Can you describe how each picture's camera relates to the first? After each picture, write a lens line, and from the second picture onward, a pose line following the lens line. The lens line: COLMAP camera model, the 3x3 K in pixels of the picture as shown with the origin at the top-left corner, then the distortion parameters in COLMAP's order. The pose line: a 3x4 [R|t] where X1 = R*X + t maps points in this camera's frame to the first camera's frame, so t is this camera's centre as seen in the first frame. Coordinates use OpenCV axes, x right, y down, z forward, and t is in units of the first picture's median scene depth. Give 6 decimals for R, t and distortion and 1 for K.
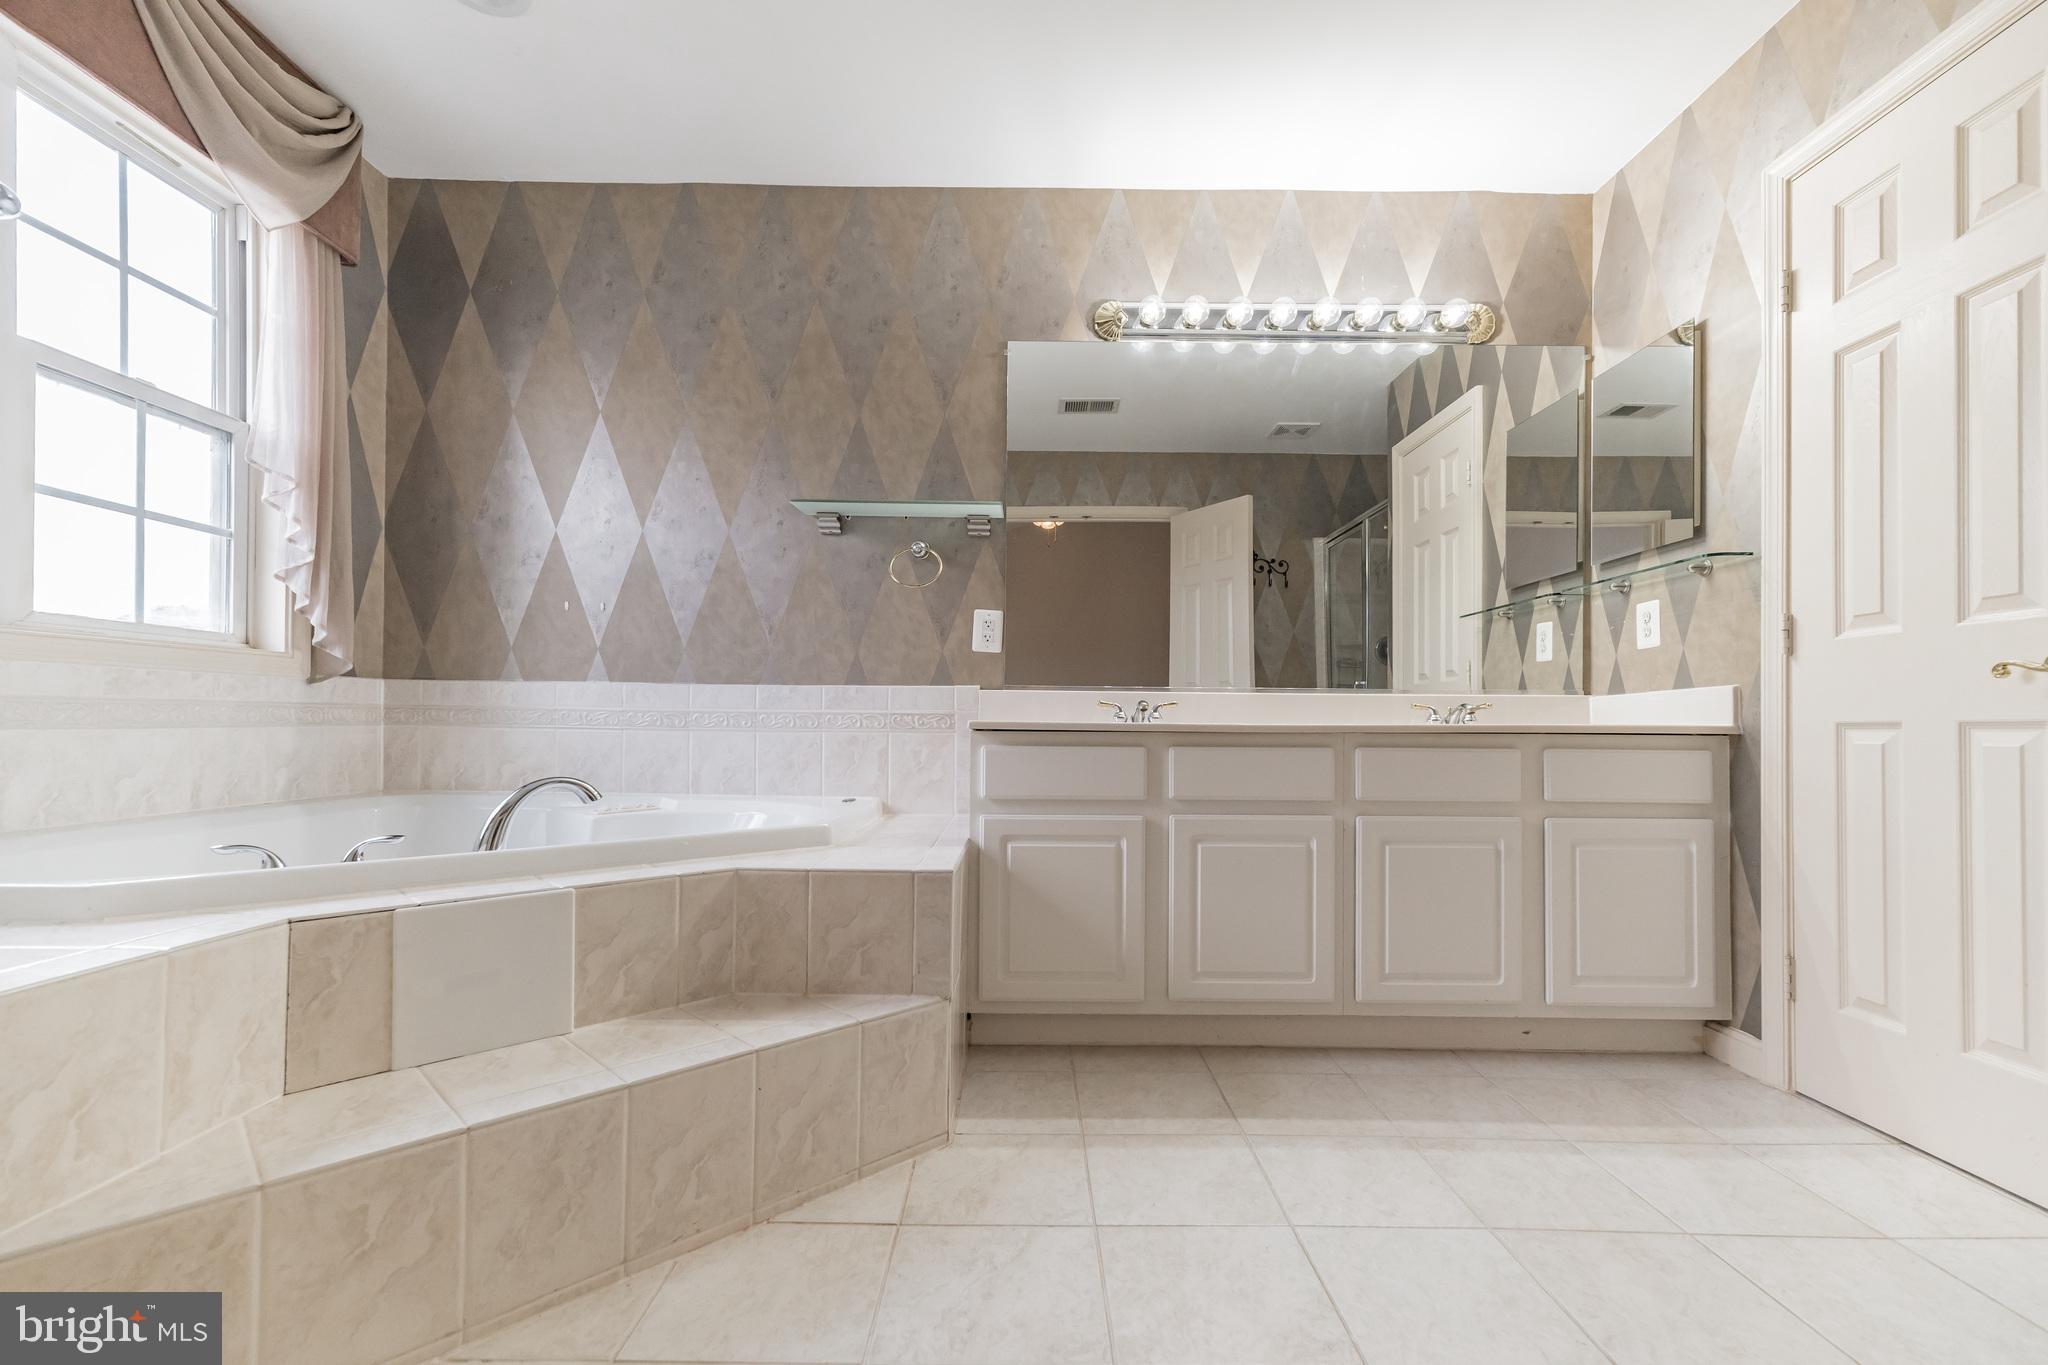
lens RADIAL K [[905.5, 0, 1024.0], [0, 905.5, 715.1], [0, 0, 1]] dist [0.001870, 0.000122]
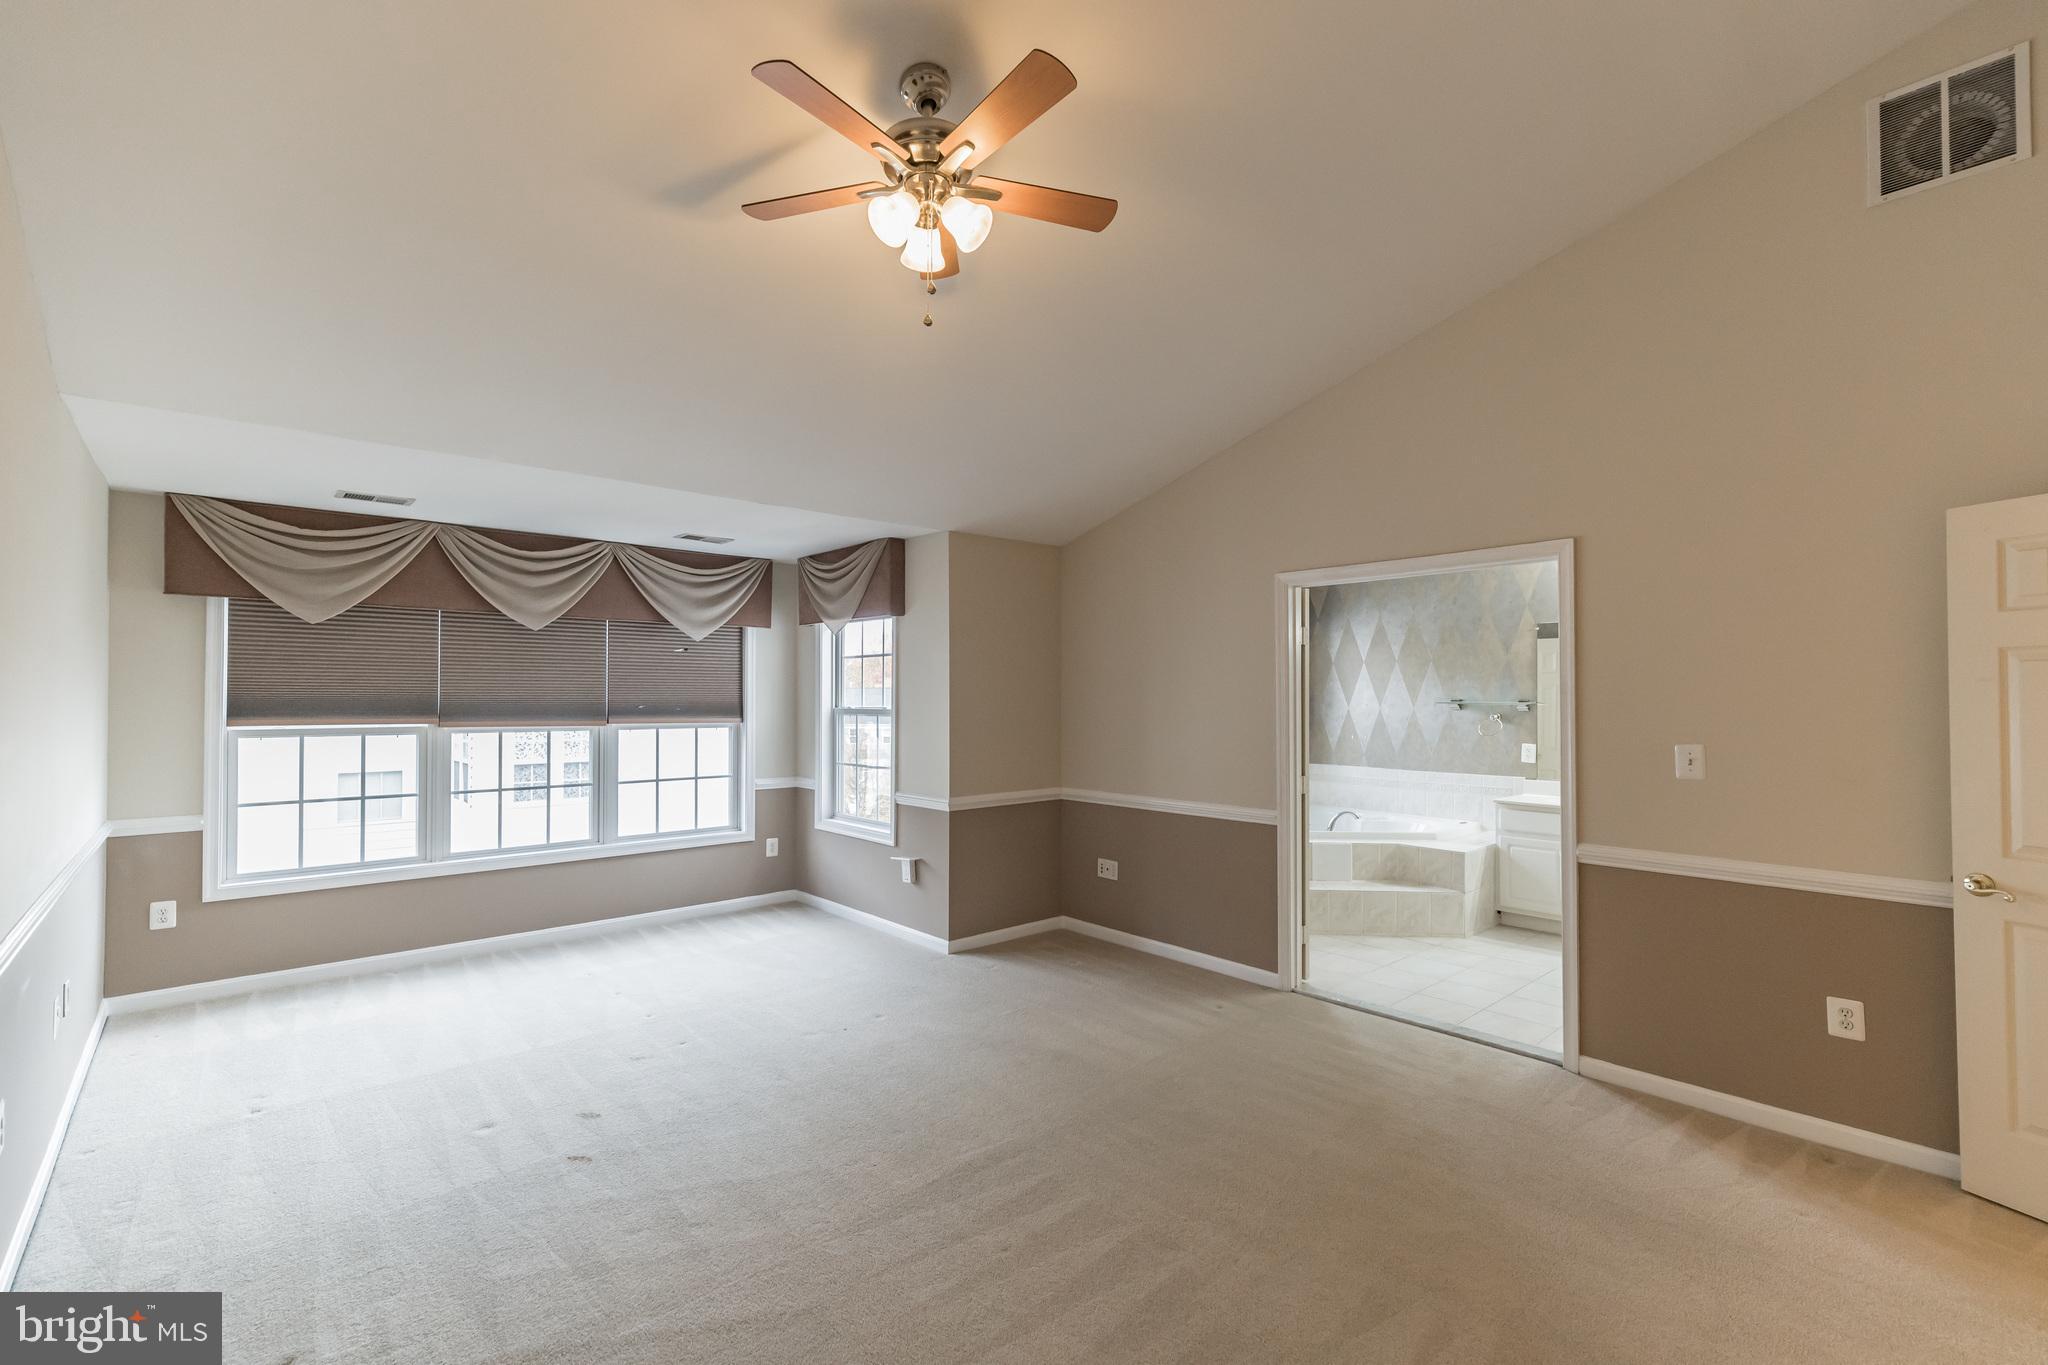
lens RADIAL K [[900.8, 0, 1023.1], [0, 900.8, 684.7], [0, 0, 1]] dist [-0.000007, -0.000257]
pose [[0.666742, -0.018492, -0.745059, 0.991152], [0.010882, 0.999827, -0.015077, -0.303331], [0.745209, 0.001944, 0.666828, -1.785084]]
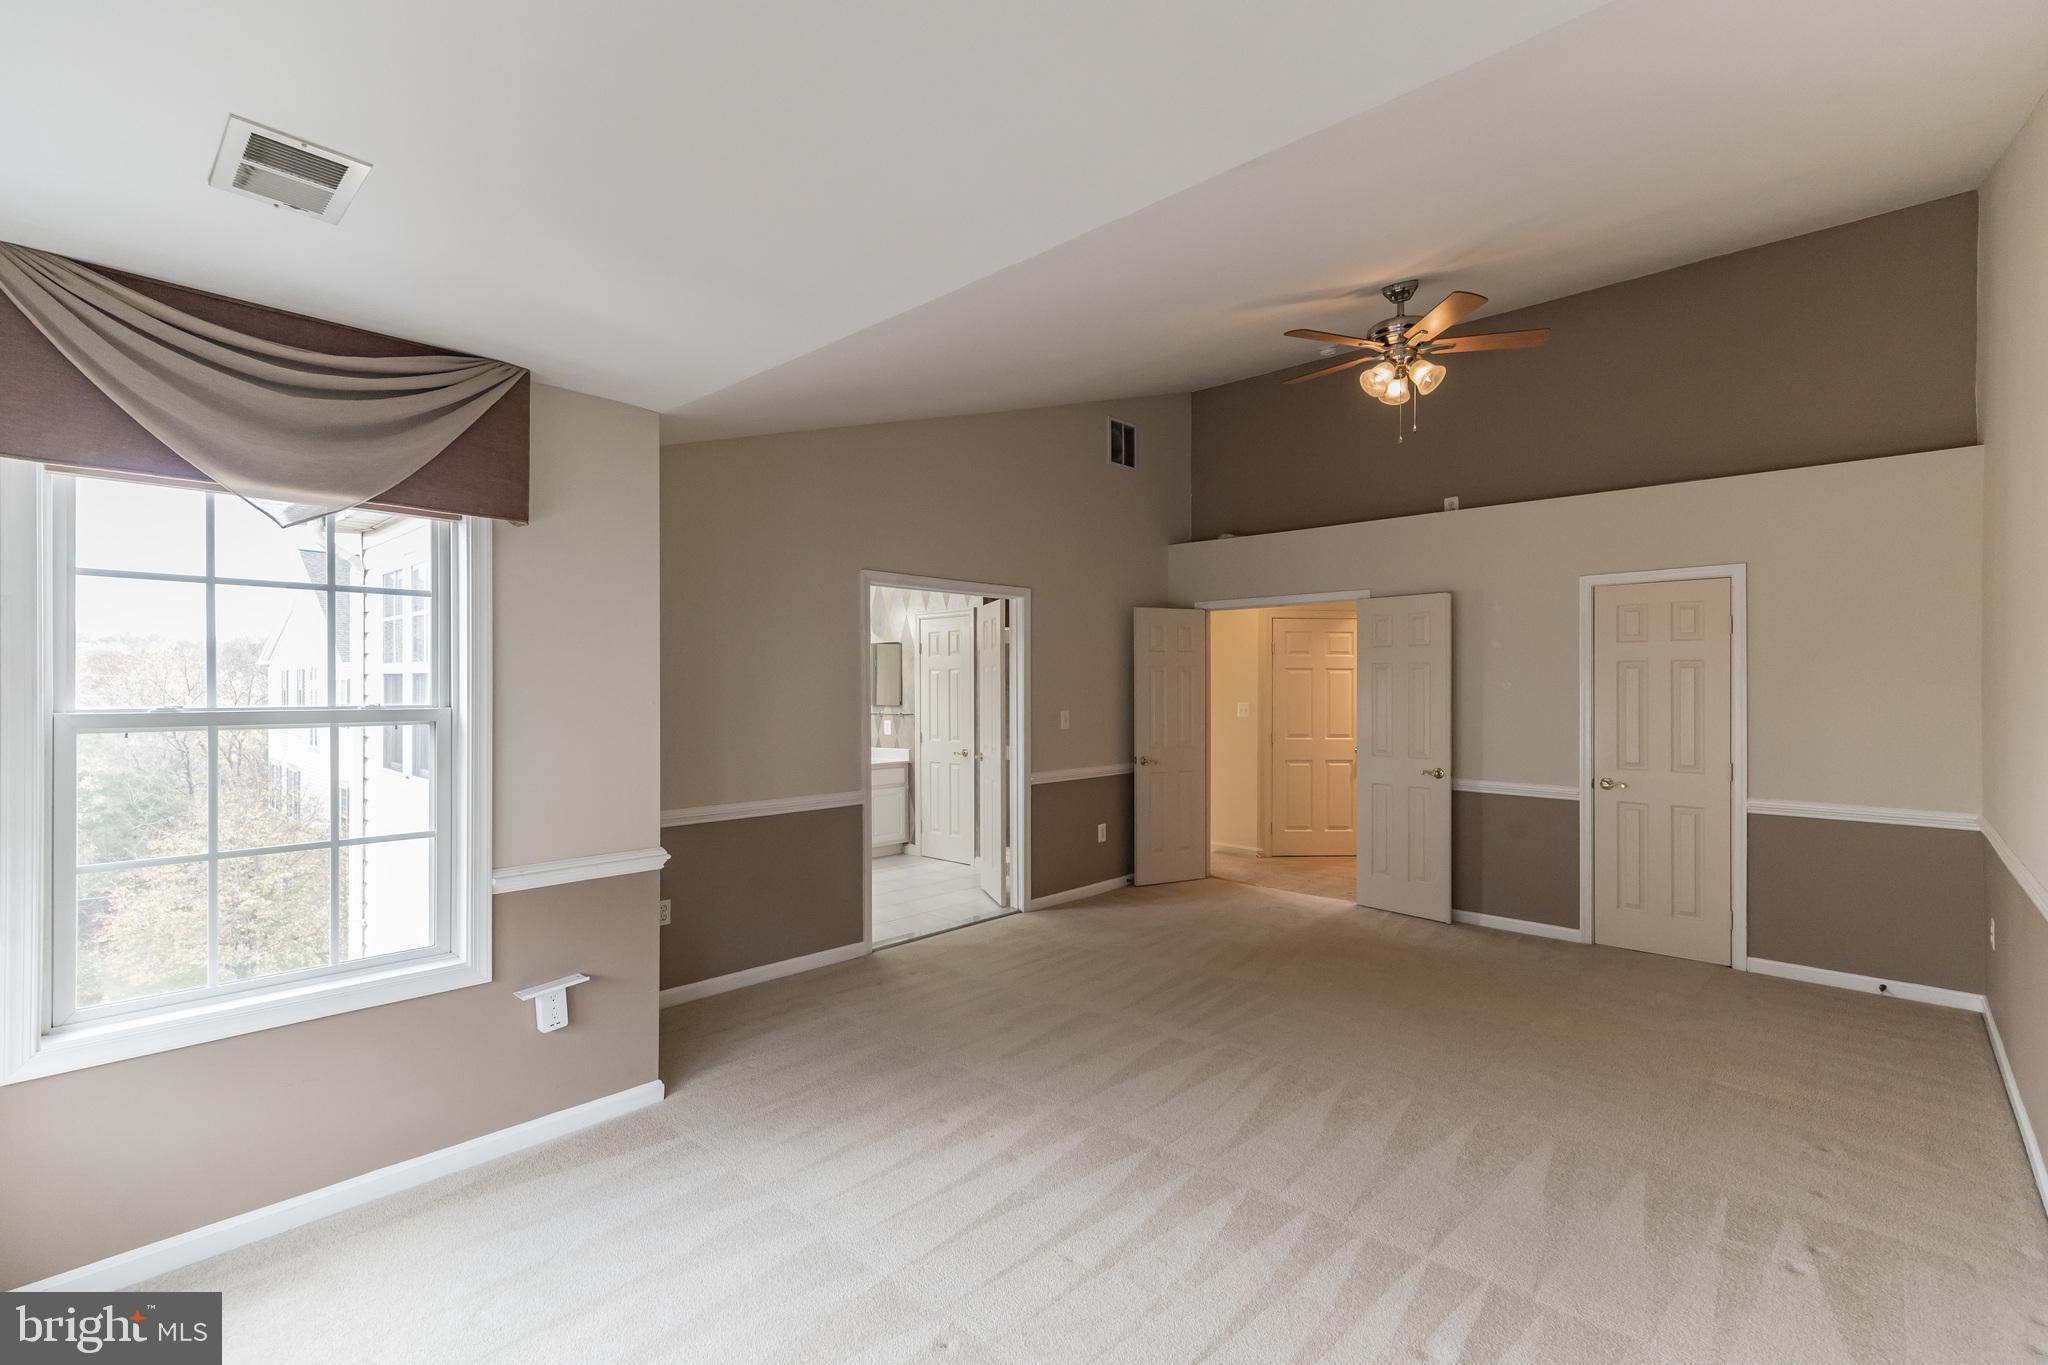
lens RADIAL K [[891.5, 0, 1032.0], [0, 891.5, 684.1], [0, 0, 1]] dist [0.000086, -0.000024]
pose [[0.681204, -0.005587, 0.732072, -1.480720], [0.000141, 0.999972, 0.007500, -0.318411], [-0.732093, -0.005006, 0.681186, -1.774792]]
